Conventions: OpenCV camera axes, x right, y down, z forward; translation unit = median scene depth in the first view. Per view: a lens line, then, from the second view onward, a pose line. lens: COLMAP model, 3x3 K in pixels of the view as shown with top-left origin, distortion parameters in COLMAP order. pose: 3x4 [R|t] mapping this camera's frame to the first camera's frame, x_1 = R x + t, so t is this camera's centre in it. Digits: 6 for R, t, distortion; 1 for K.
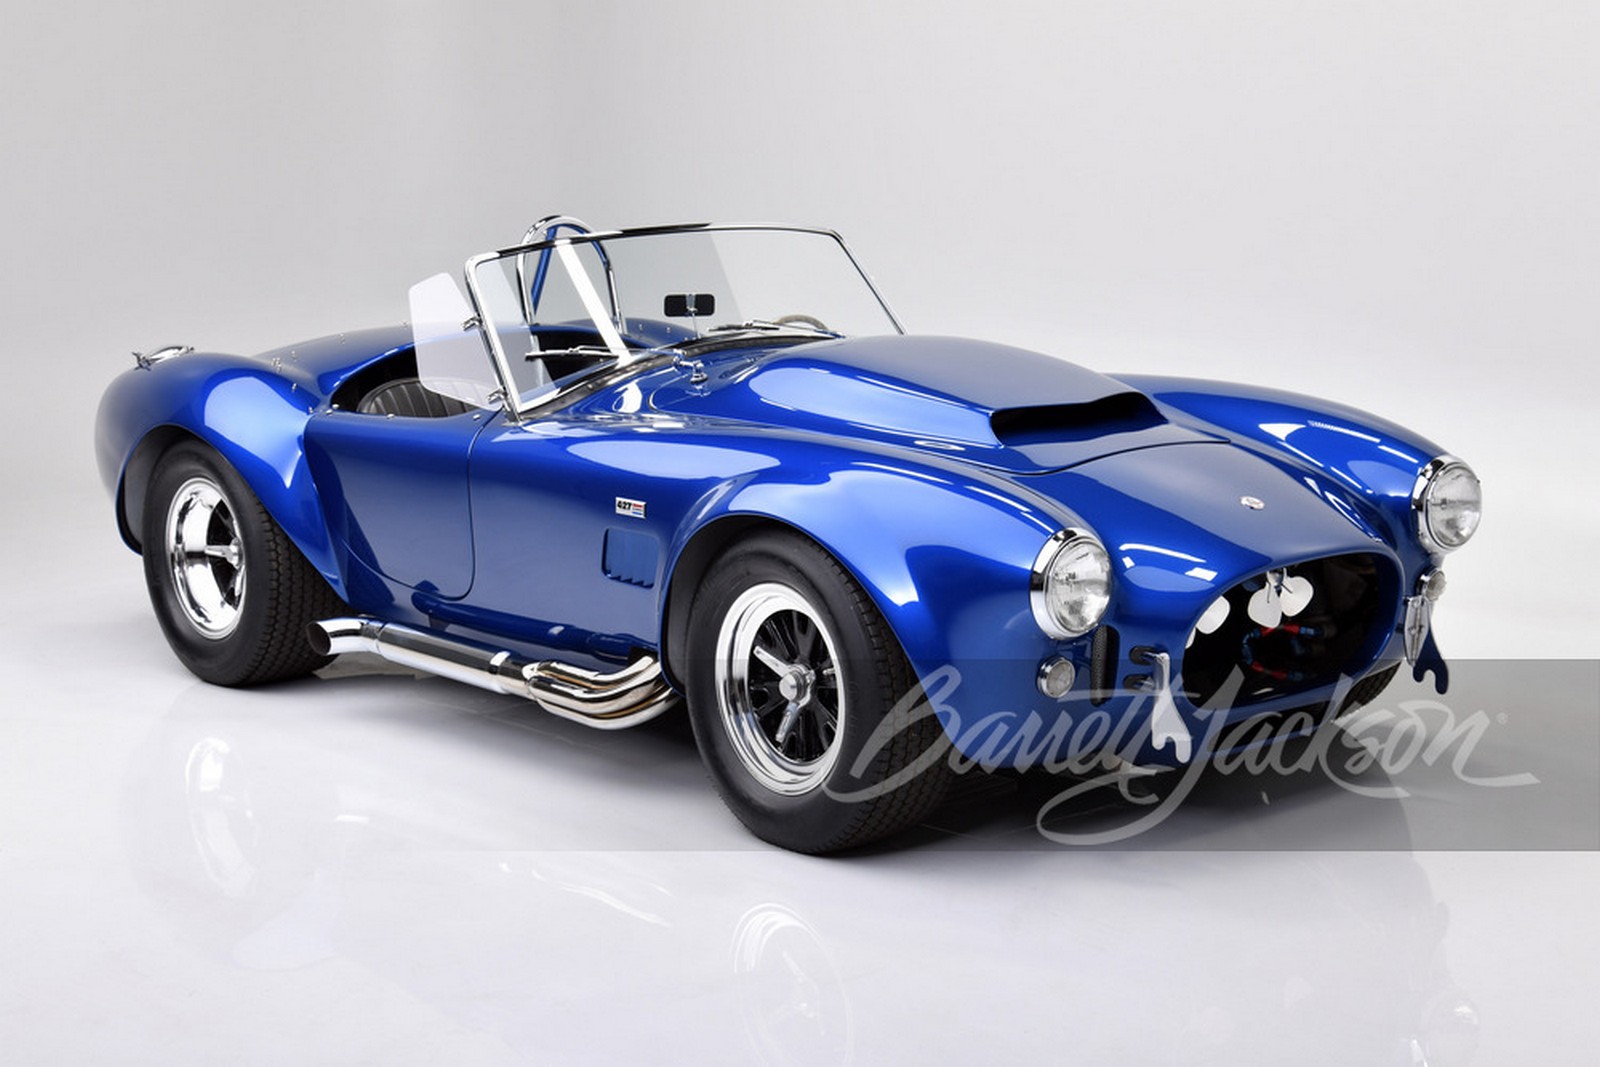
lens RADIAL K [[2388.6, 0, 798.0], [0, 2388.6, 530.9], [0, 0, 1]] dist [0.126829, 0.000000]
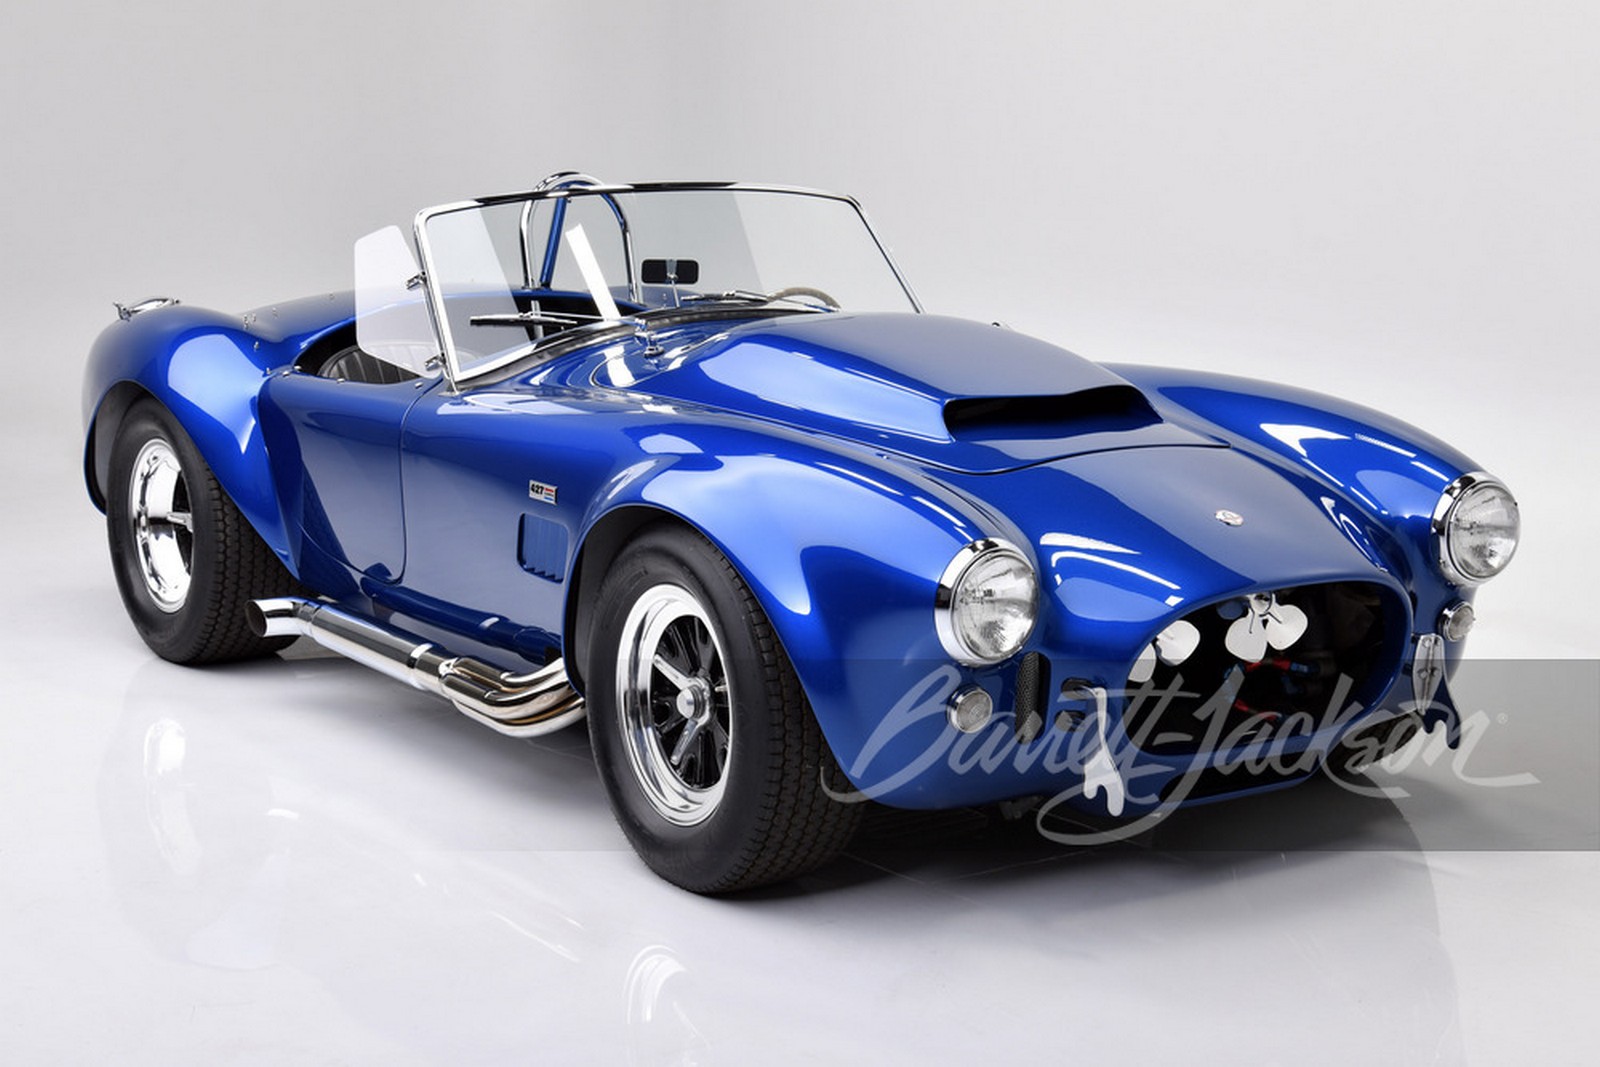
lens RADIAL K [[2388.6, 0, 785.4], [0, 2388.6, 533.8], [0, 0, 1]] dist [0.126829, 0.000000]
pose [[0.994422, 0.044968, -0.095407, 0.103642], [-0.044195, 0.998971, 0.010207, -0.006913], [0.095768, -0.005934, 0.995386, 0.114147]]
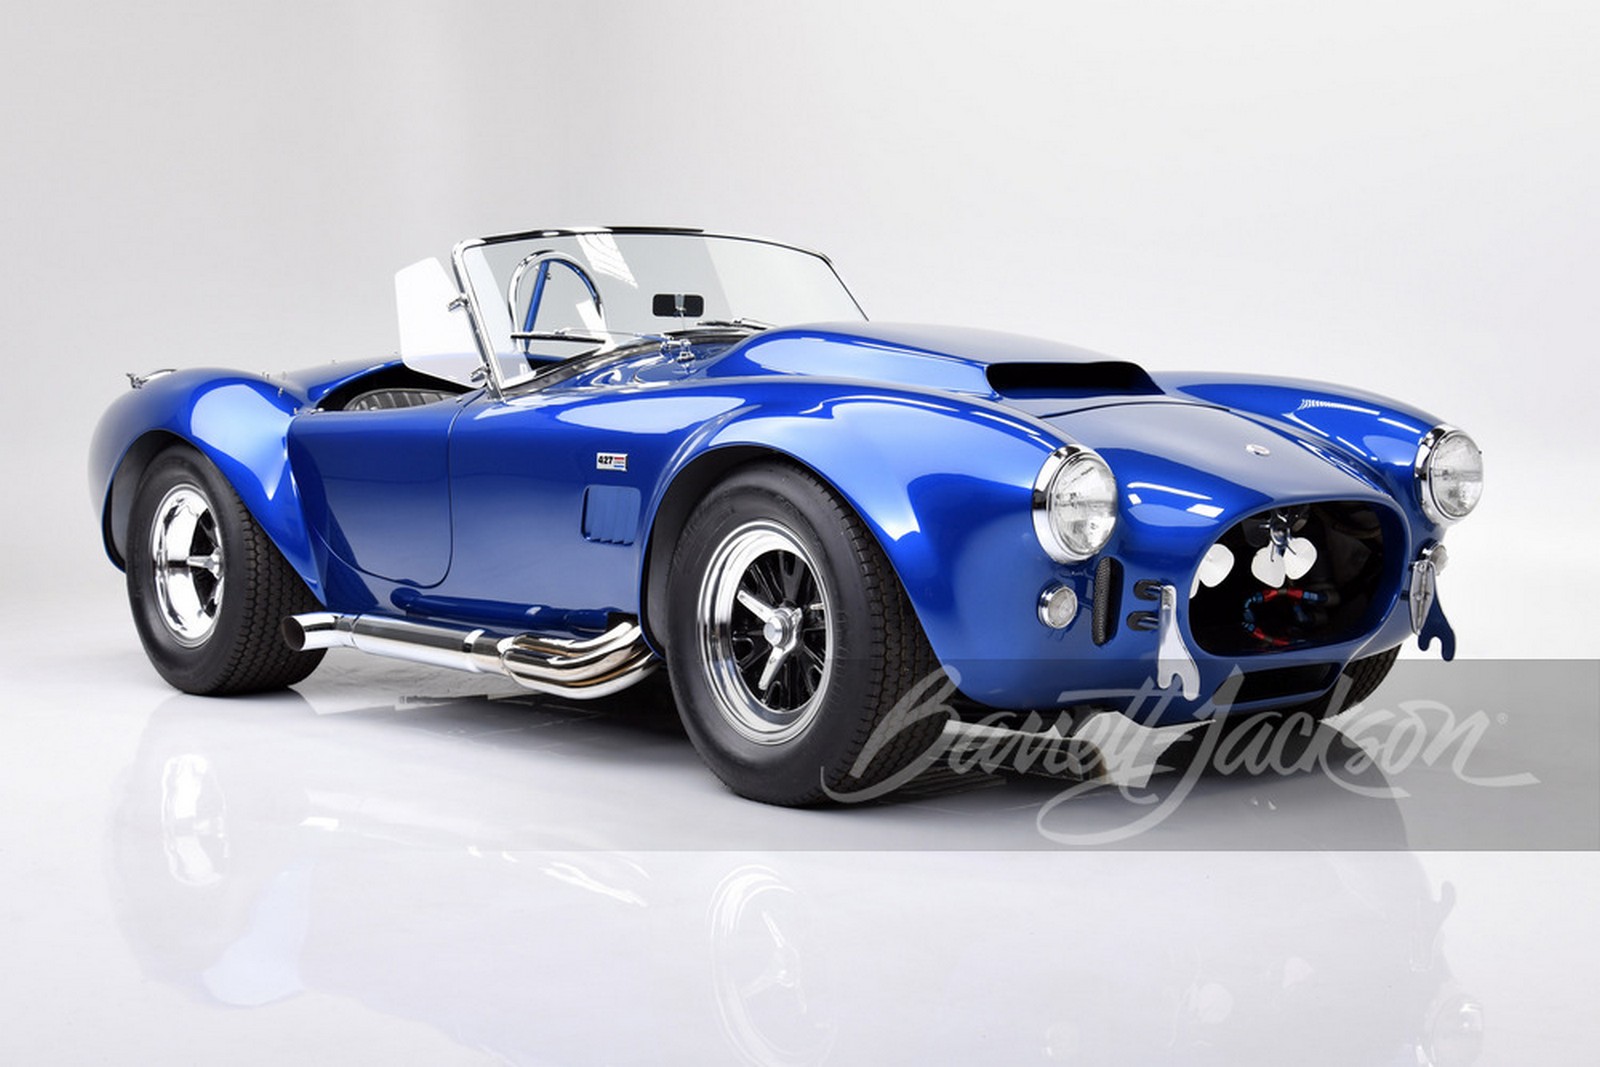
lens RADIAL K [[2198.2, 0, 800.8], [0, 2198.2, 525.2], [0, 0, 1]] dist [-0.006894, 0.000000]
pose [[0.999816, 0.016651, 0.009508, -0.001820], [-0.015633, 0.995001, -0.098631, 0.099387], [-0.011103, 0.098464, 0.995079, 0.115539]]
